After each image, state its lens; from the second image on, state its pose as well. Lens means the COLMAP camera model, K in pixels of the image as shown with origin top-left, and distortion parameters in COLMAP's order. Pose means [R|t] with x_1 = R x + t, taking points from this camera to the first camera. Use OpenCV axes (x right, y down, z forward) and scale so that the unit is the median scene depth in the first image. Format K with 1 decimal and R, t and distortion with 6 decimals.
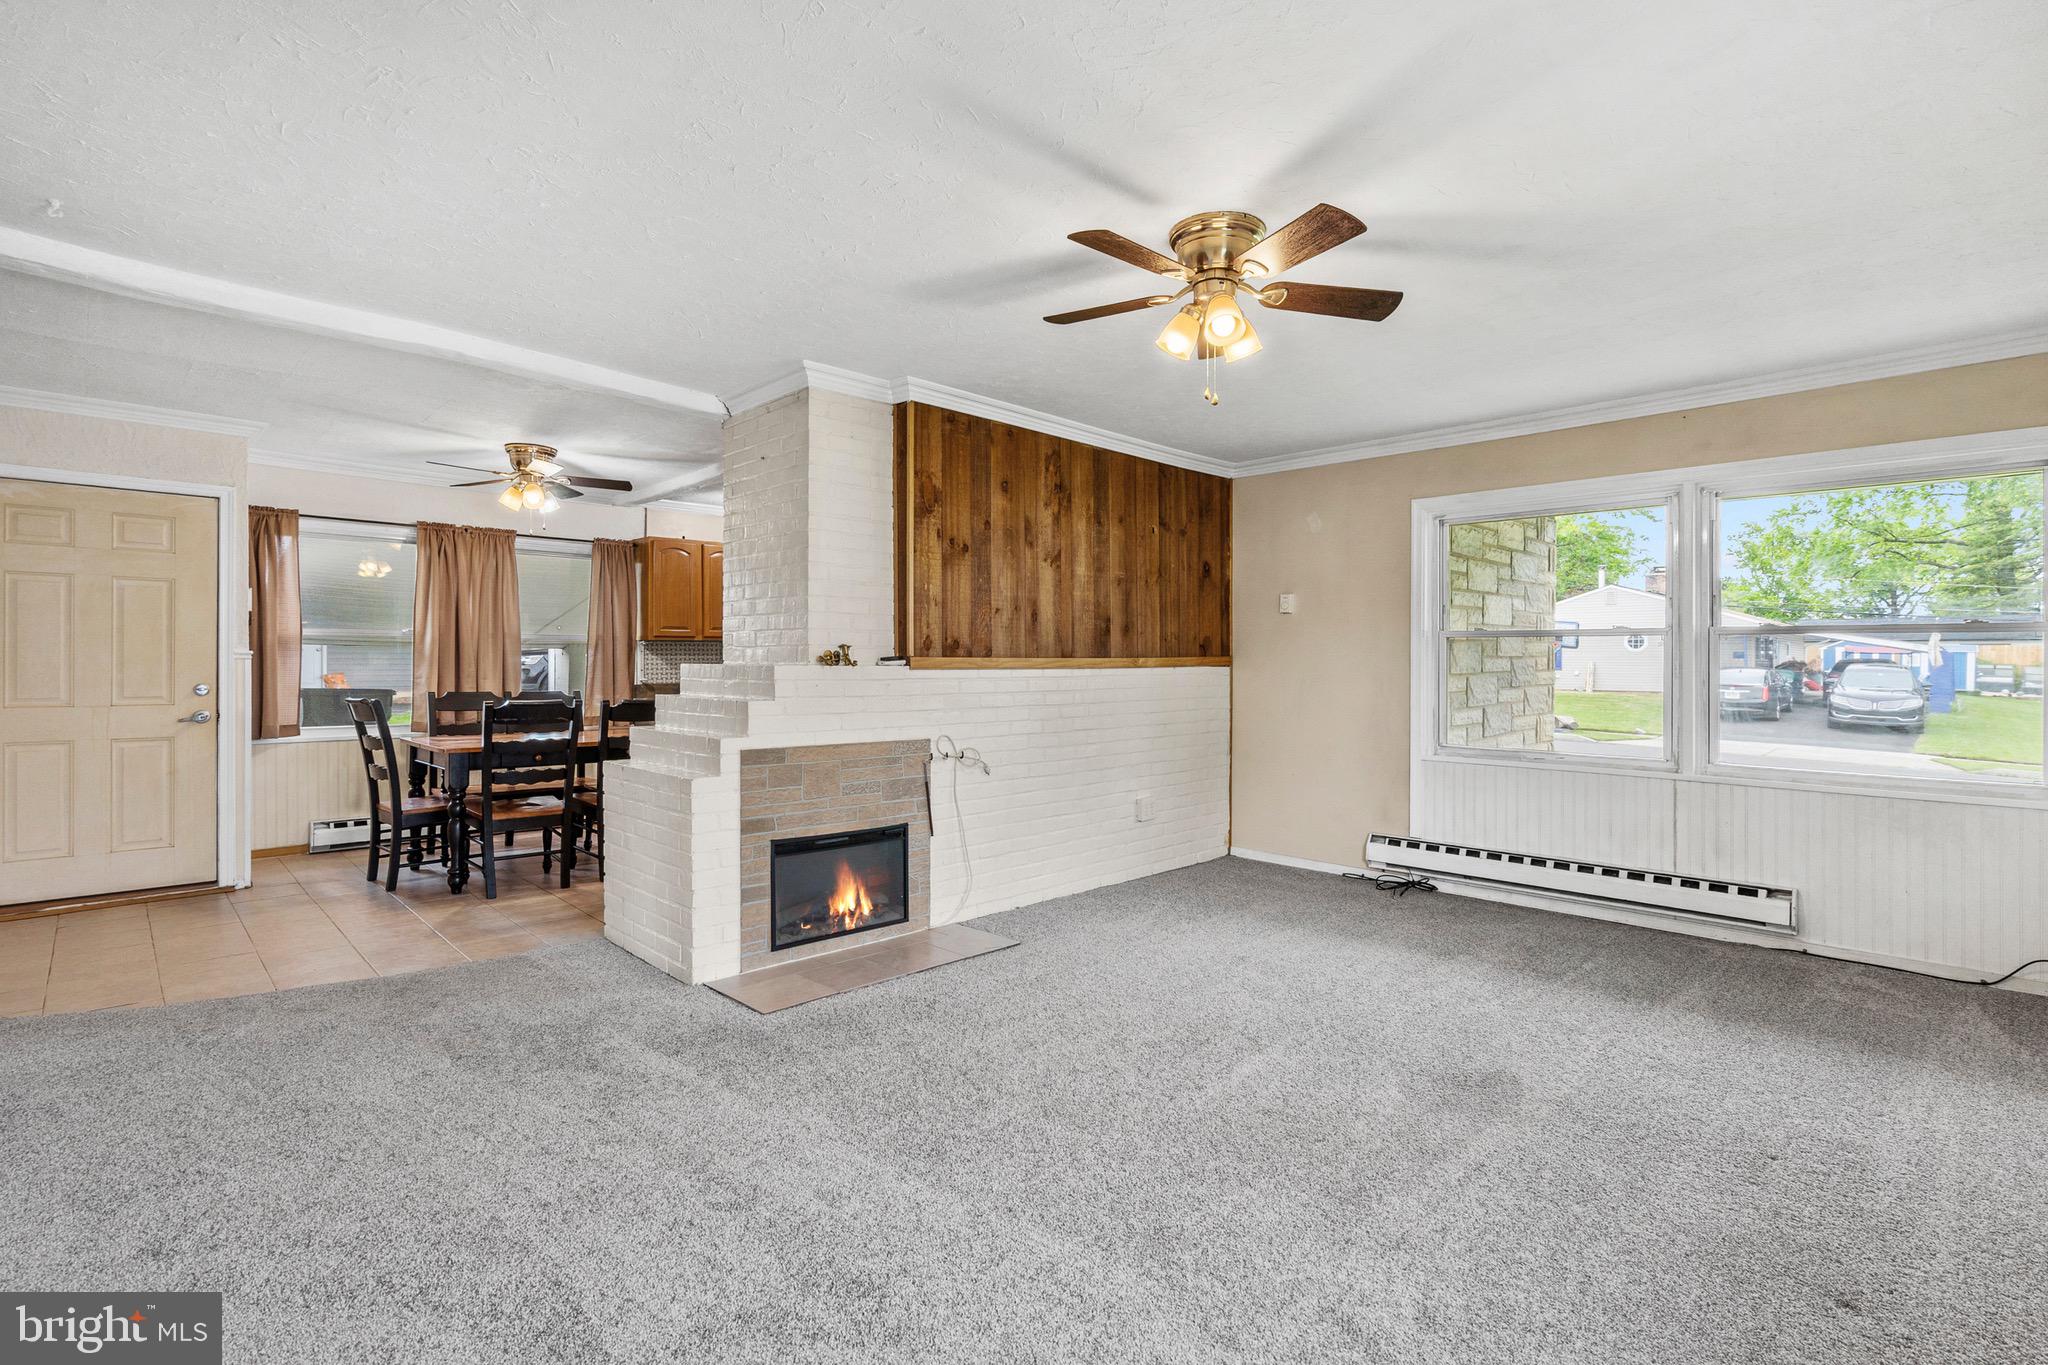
lens RADIAL K [[978.1, 0, 1019.6], [0, 978.1, 660.0], [0, 0, 1]] dist [0.001161, 0.000504]
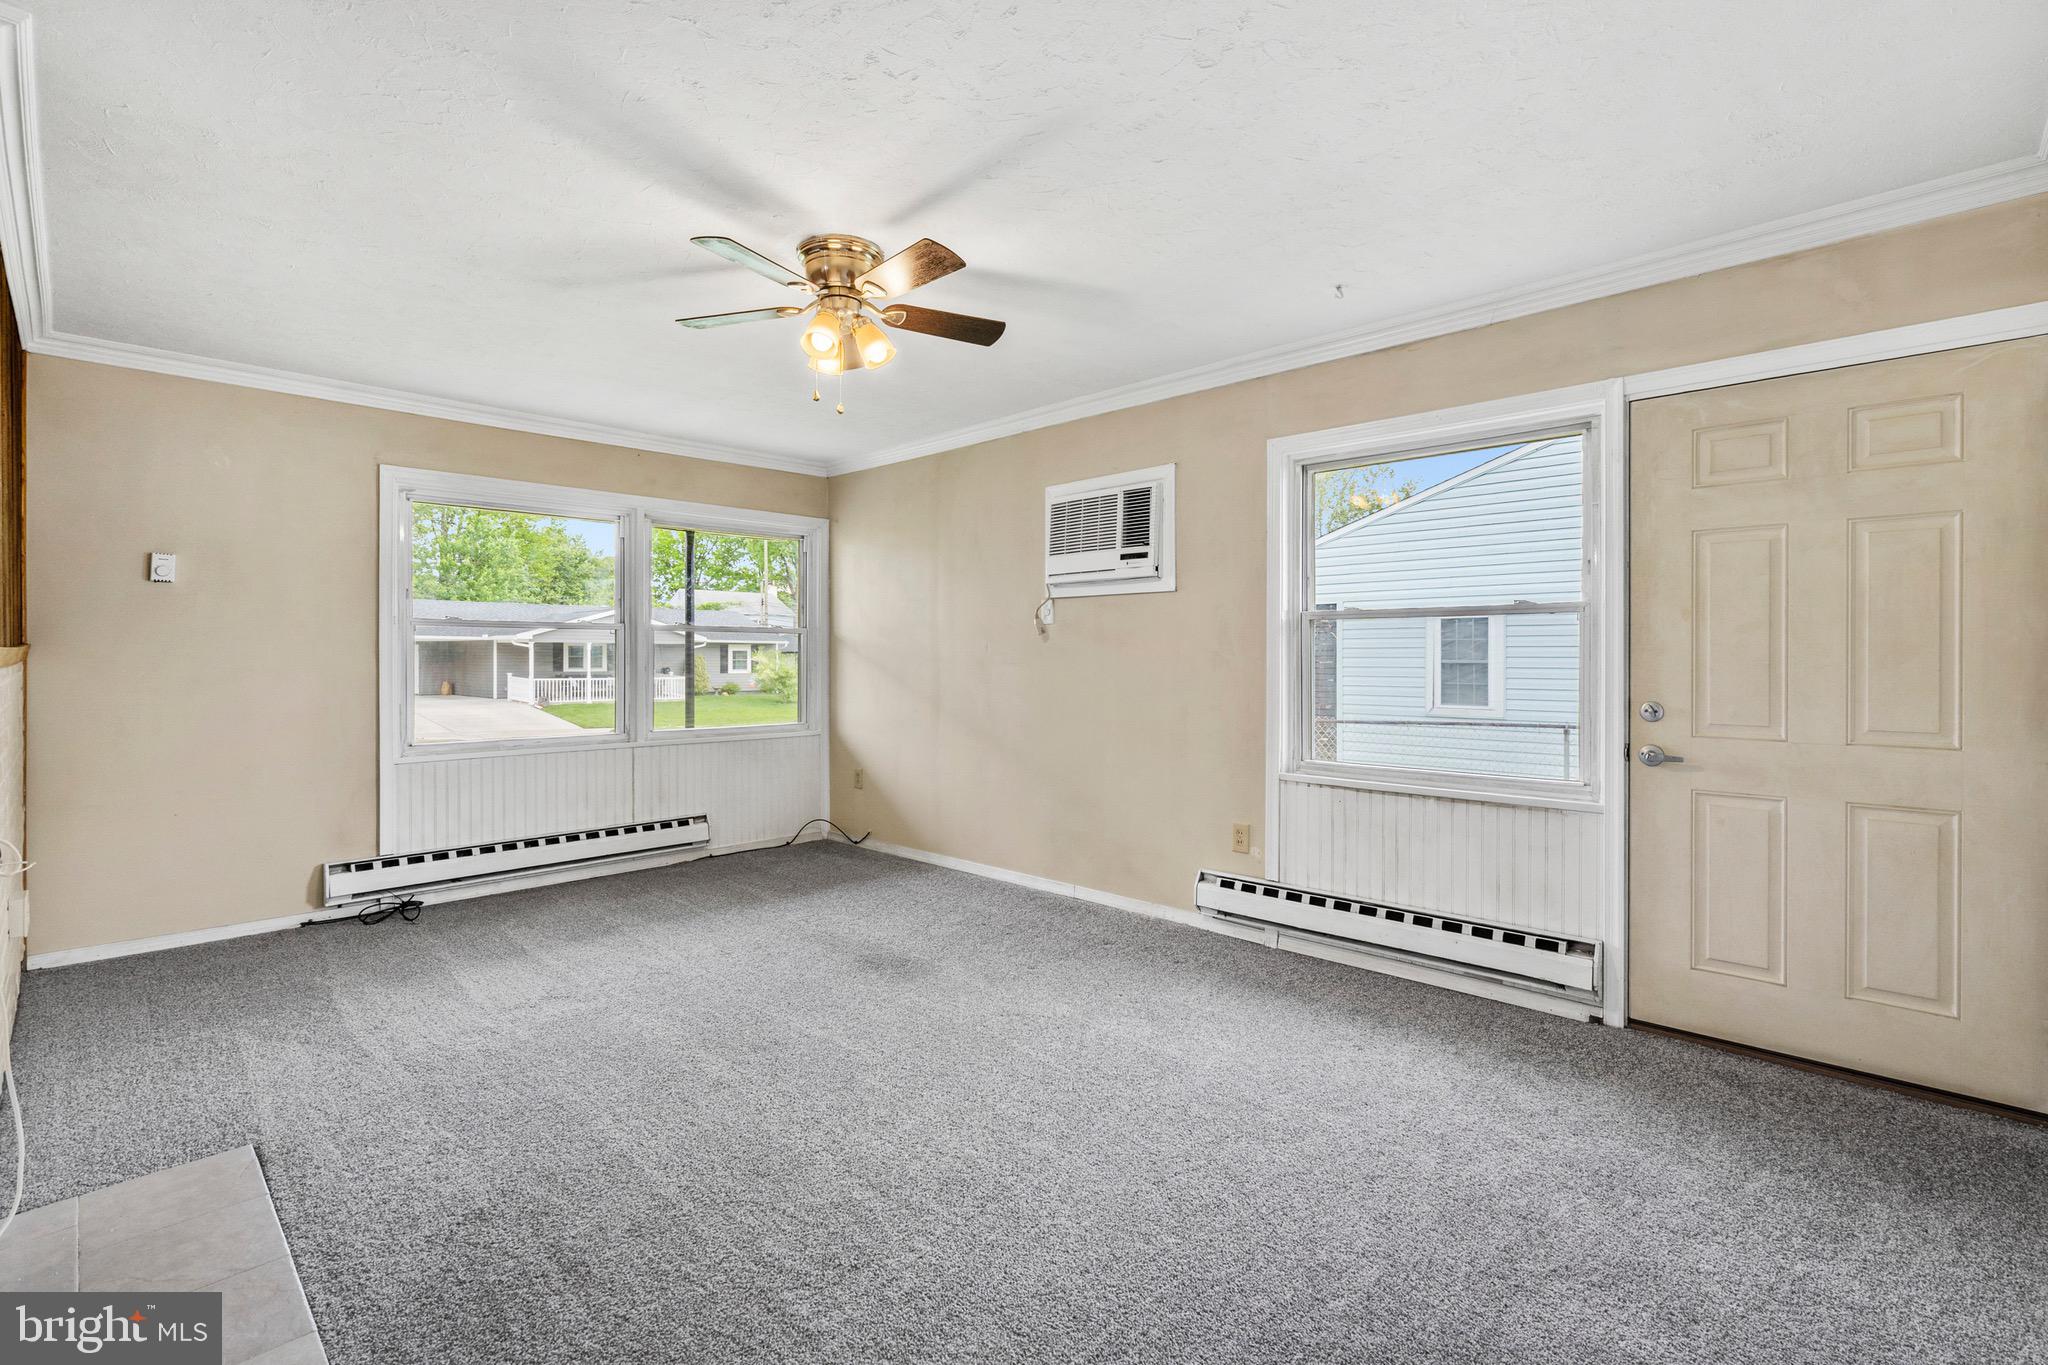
lens RADIAL K [[922.0, 0, 1075.0], [0, 922.0, 659.3], [0, 0, 1]] dist [0.008490, 0.000544]
pose [[-0.053485, -0.009644, 0.998522, -0.525954], [-0.002835, 0.999951, 0.009506, -0.001697], [-0.998565, -0.002322, -0.053510, 0.509374]]
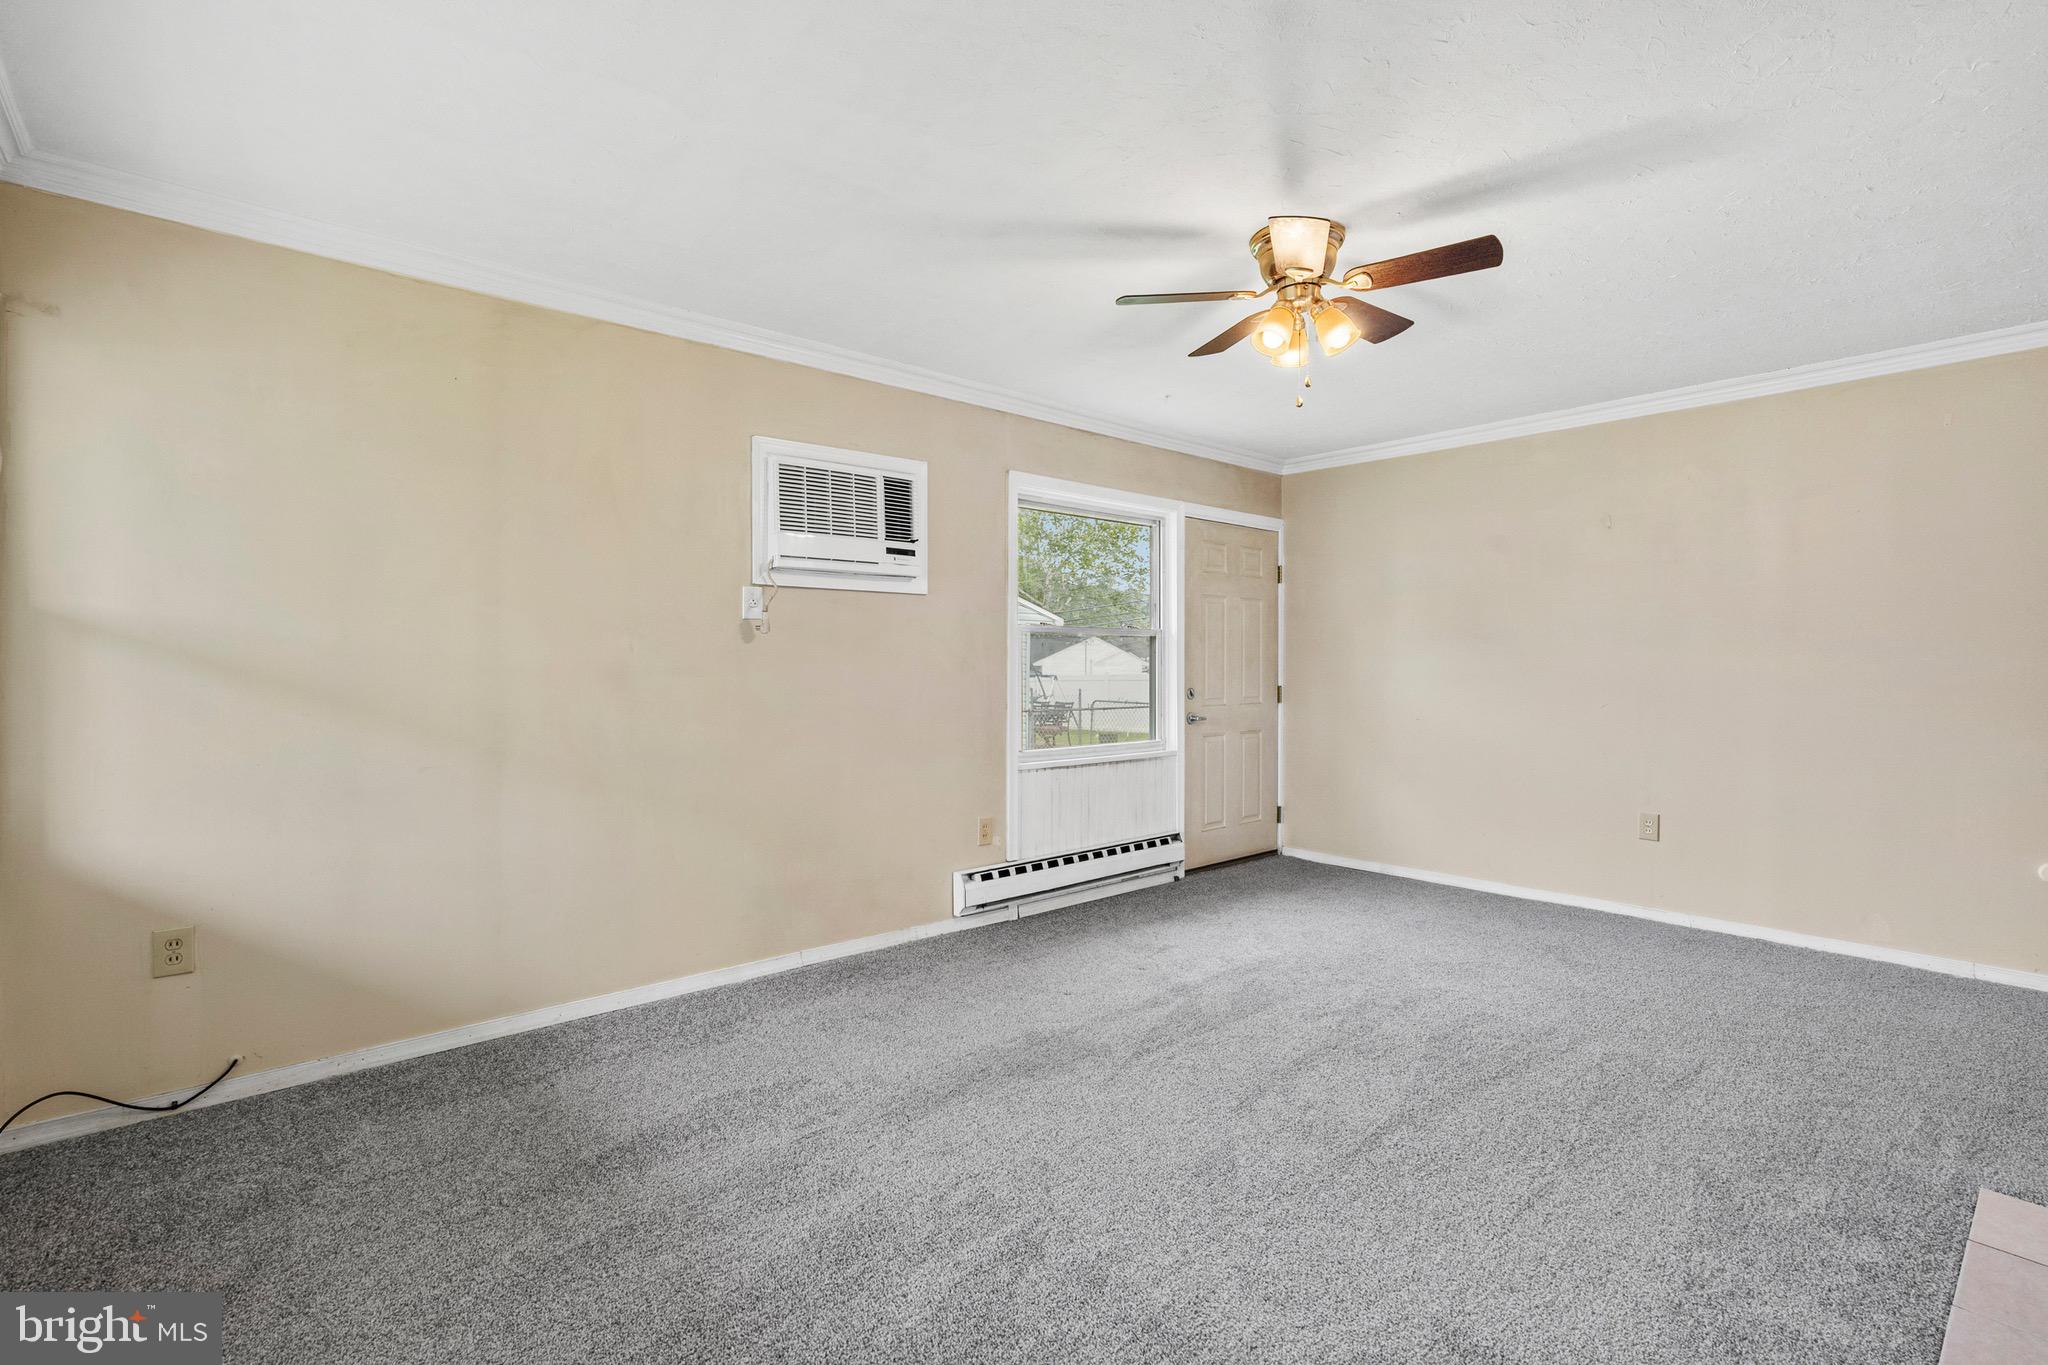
lens RADIAL K [[948.9, 0, 1000.5], [0, 948.9, 656.0], [0, 0, 1]] dist [0.000200, 0.000442]
pose [[-0.997602, -0.007345, 0.068815, 0.235438], [-0.008012, 0.999924, -0.009415, 0.005687], [-0.068741, -0.009943, -0.997585, 1.248884]]
